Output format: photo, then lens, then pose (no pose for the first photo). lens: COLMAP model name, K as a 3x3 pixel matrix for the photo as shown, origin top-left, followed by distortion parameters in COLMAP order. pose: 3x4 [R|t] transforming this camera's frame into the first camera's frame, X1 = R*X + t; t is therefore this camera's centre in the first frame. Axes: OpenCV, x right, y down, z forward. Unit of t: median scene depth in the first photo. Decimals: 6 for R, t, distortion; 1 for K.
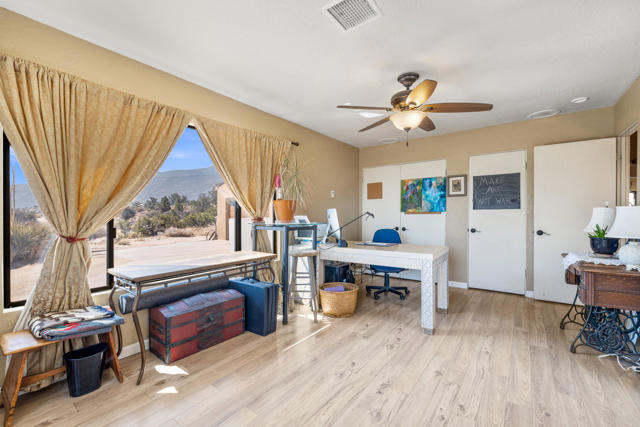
lens RADIAL K [[280.5, 0, 316.6], [0, 280.5, 212.5], [0, 0, 1]] dist [-0.001383, -0.000198]
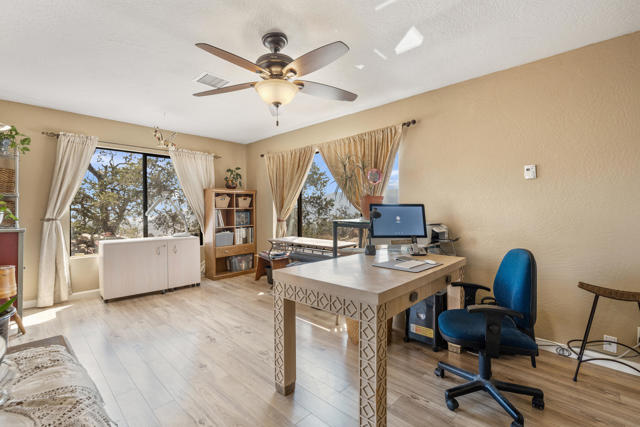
lens RADIAL K [[280.5, 0, 316.6], [0, 280.5, 212.5], [0, 0, 1]] dist [-0.001383, -0.000198]
pose [[-0.119474, 0.015861, -0.992711, 1.195663], [0.003660, 0.999873, 0.015535, -0.007141], [0.992831, -0.001778, -0.119517, 1.315208]]
